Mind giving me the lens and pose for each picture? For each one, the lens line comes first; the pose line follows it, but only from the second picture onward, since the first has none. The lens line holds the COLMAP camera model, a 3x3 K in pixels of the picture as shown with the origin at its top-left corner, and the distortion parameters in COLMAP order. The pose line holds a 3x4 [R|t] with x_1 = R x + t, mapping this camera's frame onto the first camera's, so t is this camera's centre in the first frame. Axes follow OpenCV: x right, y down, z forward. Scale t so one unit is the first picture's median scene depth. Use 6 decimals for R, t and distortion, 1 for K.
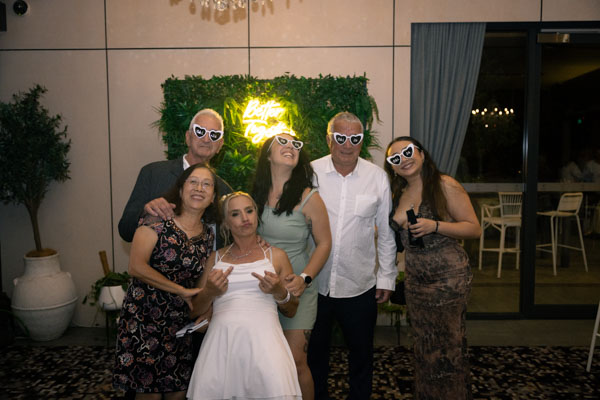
lens RADIAL K [[550.8, 0, 299.5], [0, 550.8, 198.8], [0, 0, 1]] dist [0.008473, 0.000000]
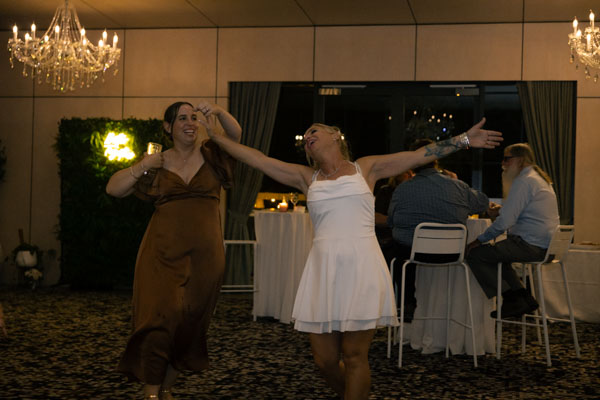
lens RADIAL K [[976.0, 0, 305.8], [0, 976.0, 201.8], [0, 0, 1]] dist [0.041933, 0.000000]
pose [[0.981465, 0.030077, -0.189268, 1.009083], [-0.046126, 0.995649, -0.080966, 0.221644], [0.186009, 0.088195, 0.978582, -1.641657]]
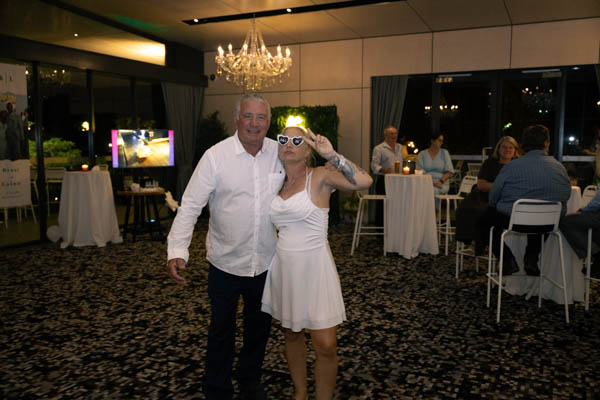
lens RADIAL K [[545.7, 0, 303.5], [0, 545.7, 202.3], [0, 0, 1]] dist [0.001886, 0.000000]
pose [[0.909892, 0.051833, -0.411595, 0.942171], [-0.038737, 0.998444, 0.040101, 0.091600], [0.413033, -0.020544, 0.910484, -1.105042]]
